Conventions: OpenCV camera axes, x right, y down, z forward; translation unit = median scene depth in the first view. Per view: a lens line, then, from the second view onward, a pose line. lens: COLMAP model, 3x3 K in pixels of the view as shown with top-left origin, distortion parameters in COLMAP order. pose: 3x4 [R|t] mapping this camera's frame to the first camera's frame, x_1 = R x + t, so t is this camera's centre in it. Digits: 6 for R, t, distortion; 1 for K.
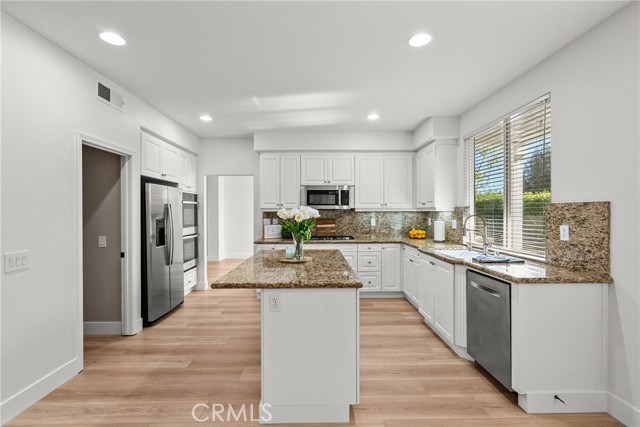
lens RADIAL K [[294.3, 0, 319.6], [0, 294.3, 214.2], [0, 0, 1]] dist [-0.007205, 0.003479]
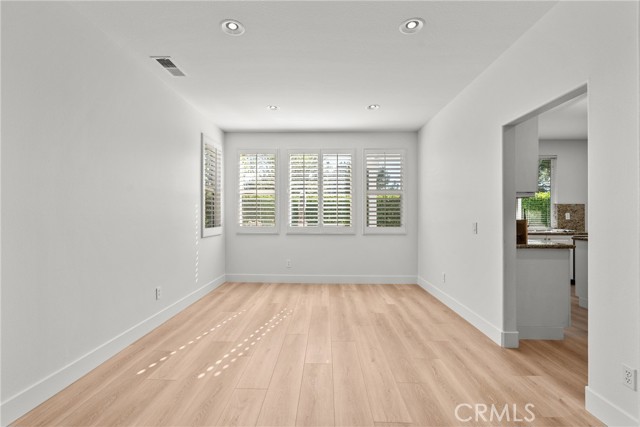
lens RADIAL K [[294.3, 0, 315.6], [0, 294.3, 216.0], [0, 0, 1]] dist [-0.007205, 0.003479]
pose [[0.042640, 0.001982, 0.999089, -0.892568], [0.001982, 0.999996, -0.002069, 0.033050], [-0.999089, 0.002068, 0.042636, 1.579064]]
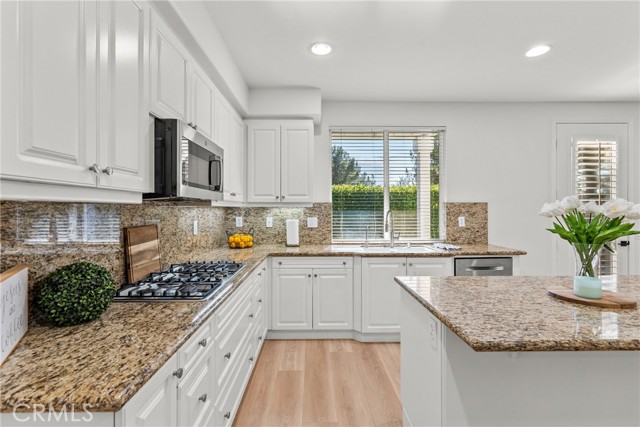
lens RADIAL K [[294.3, 0, 318.2], [0, 294.3, 208.8], [0, 0, 1]] dist [-0.007205, 0.003479]
pose [[-0.002820, 0.003593, 0.999990, -0.387121], [0.006409, 0.999973, -0.003575, -0.002373], [-0.999975, 0.006399, -0.002843, 0.935368]]
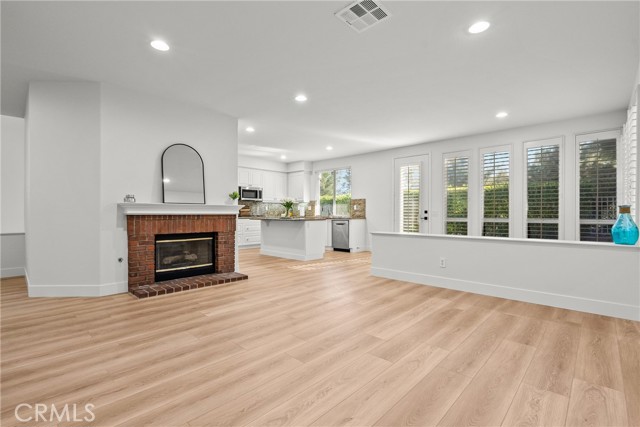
lens RADIAL K [[294.3, 0, 321.1], [0, 294.3, 213.4], [0, 0, 1]] dist [-0.007205, 0.003479]
pose [[0.697252, 0.001954, 0.716823, -1.077880], [0.001662, 0.999989, -0.004344, 0.079918], [-0.716824, 0.004220, 0.697242, -0.640264]]
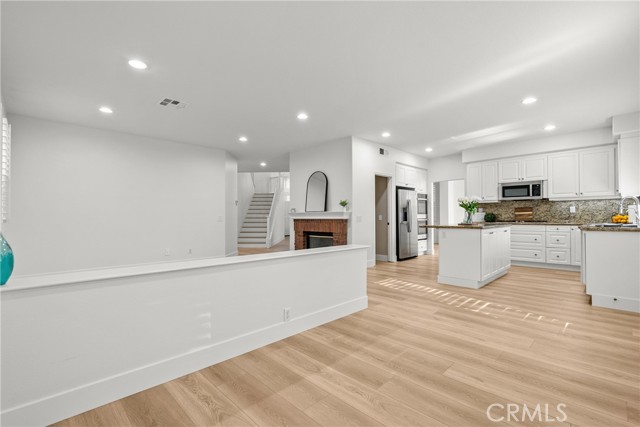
lens RADIAL K [[294.3, 0, 316.6], [0, 294.3, 214.8], [0, 0, 1]] dist [-0.007205, 0.003479]
pose [[0.688549, -0.007902, -0.725146, 0.384906], [-0.001379, 0.999925, -0.012205, 0.075547], [0.725188, 0.009404, 0.688487, -0.628798]]
